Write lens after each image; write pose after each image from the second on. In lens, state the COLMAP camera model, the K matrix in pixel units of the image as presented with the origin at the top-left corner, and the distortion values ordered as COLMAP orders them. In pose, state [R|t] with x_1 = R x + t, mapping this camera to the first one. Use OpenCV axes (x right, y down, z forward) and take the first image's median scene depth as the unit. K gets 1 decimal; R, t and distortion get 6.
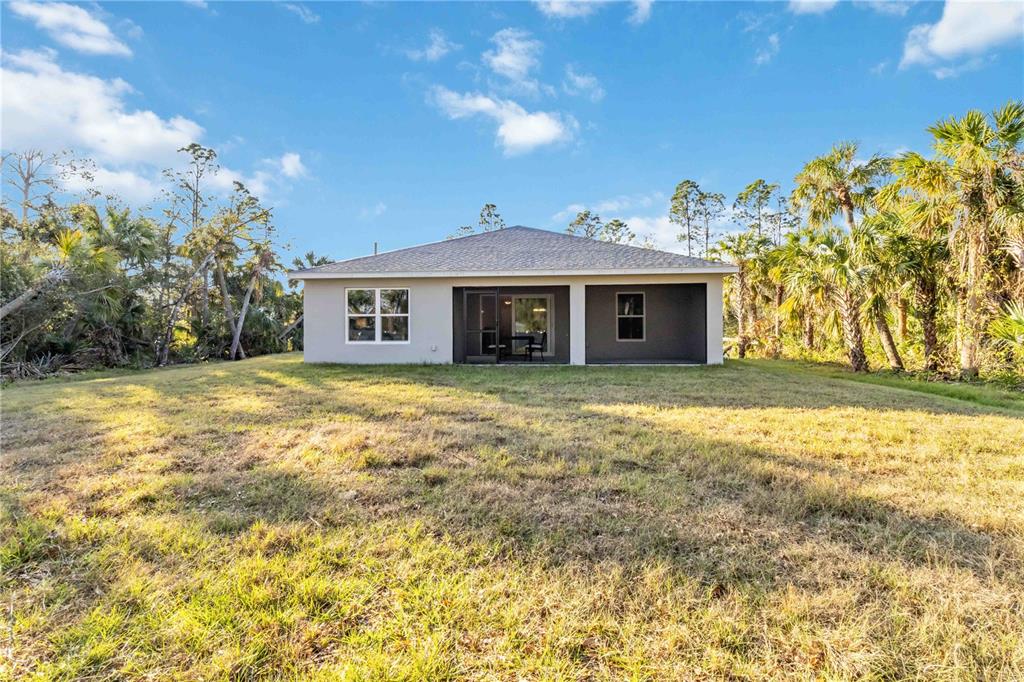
lens RADIAL K [[477.0, 0, 508.0], [0, 477.0, 339.9], [0, 0, 1]] dist [0.001318, 0.000206]
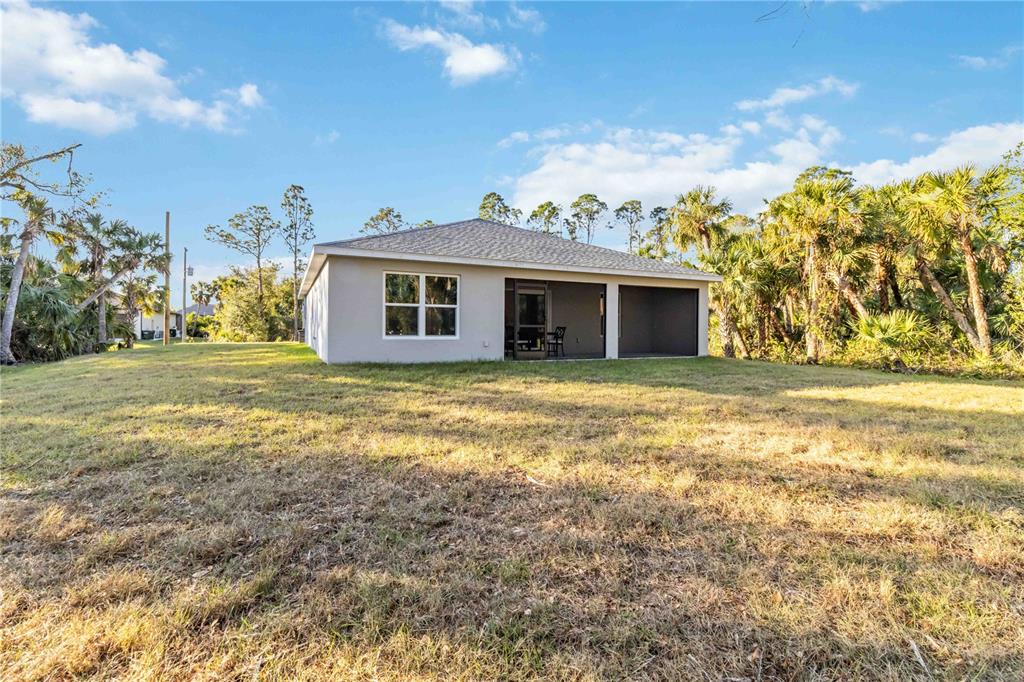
lens RADIAL K [[477.0, 0, 508.2], [0, 477.0, 333.3], [0, 0, 1]] dist [0.001318, 0.000206]
pose [[0.869770, 0.008273, 0.493387, -0.557836], [-0.000860, 0.999883, -0.015251, 0.011310], [-0.493456, 0.012840, 0.869676, 0.184705]]
